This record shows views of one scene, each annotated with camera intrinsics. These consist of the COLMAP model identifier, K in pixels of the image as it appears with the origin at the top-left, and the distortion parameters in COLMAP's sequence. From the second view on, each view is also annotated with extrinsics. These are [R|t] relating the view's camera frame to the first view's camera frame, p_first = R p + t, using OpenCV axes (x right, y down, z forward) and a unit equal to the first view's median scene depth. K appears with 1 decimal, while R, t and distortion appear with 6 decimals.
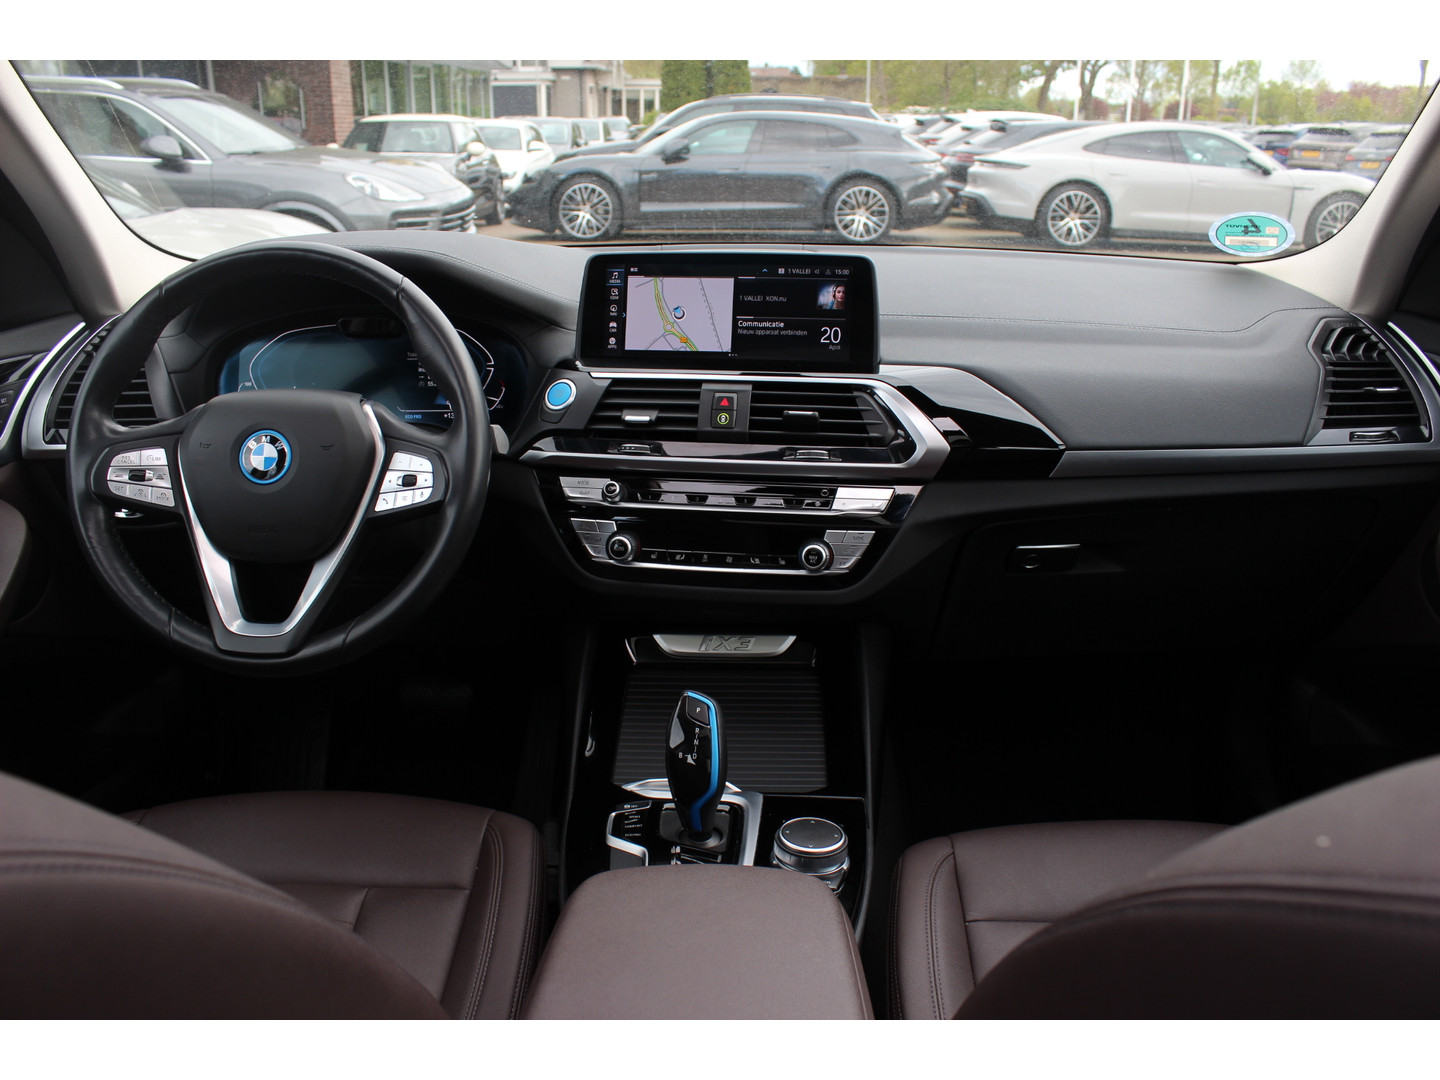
lens RADIAL K [[1174.6, 0, 720.0], [0, 1174.6, 540.0], [0, 0, 1]] dist [-0.177702, 0.164152]
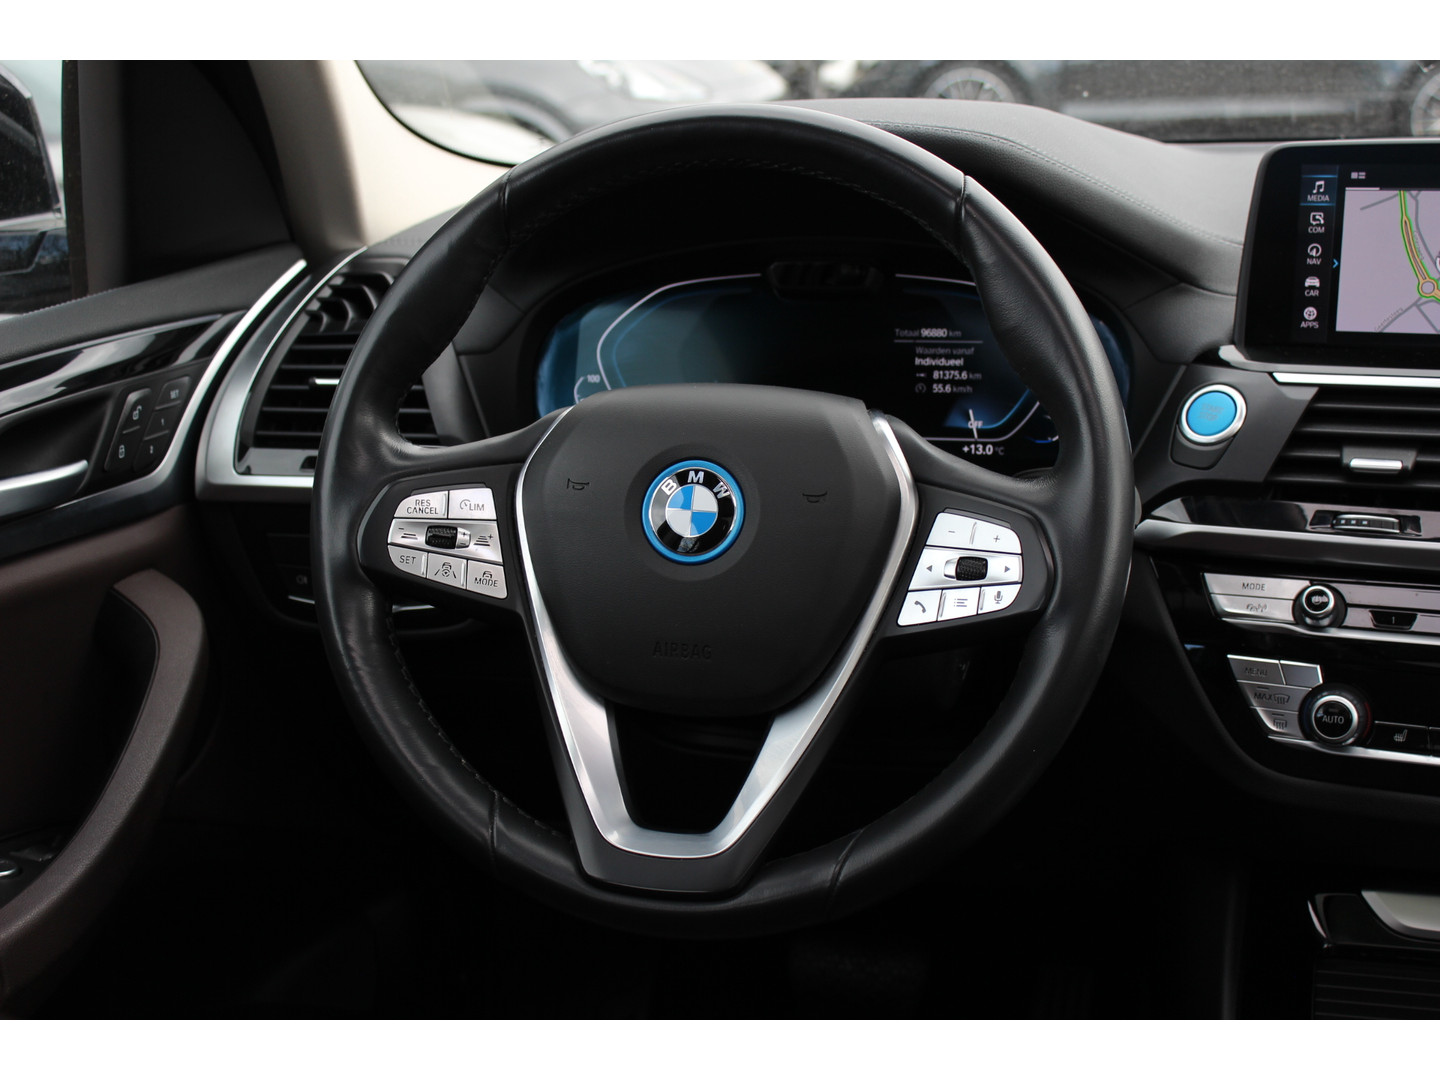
lens RADIAL K [[1990.9, 0, 720.0], [0, 1990.9, 540.0], [0, 0, 1]] dist [-0.038411, -0.040352]
pose [[0.975856, 0.033918, -0.215766, -0.159437], [-0.049133, 0.996639, -0.065547, -0.000674], [0.212818, 0.074566, 0.974243, 0.102217]]
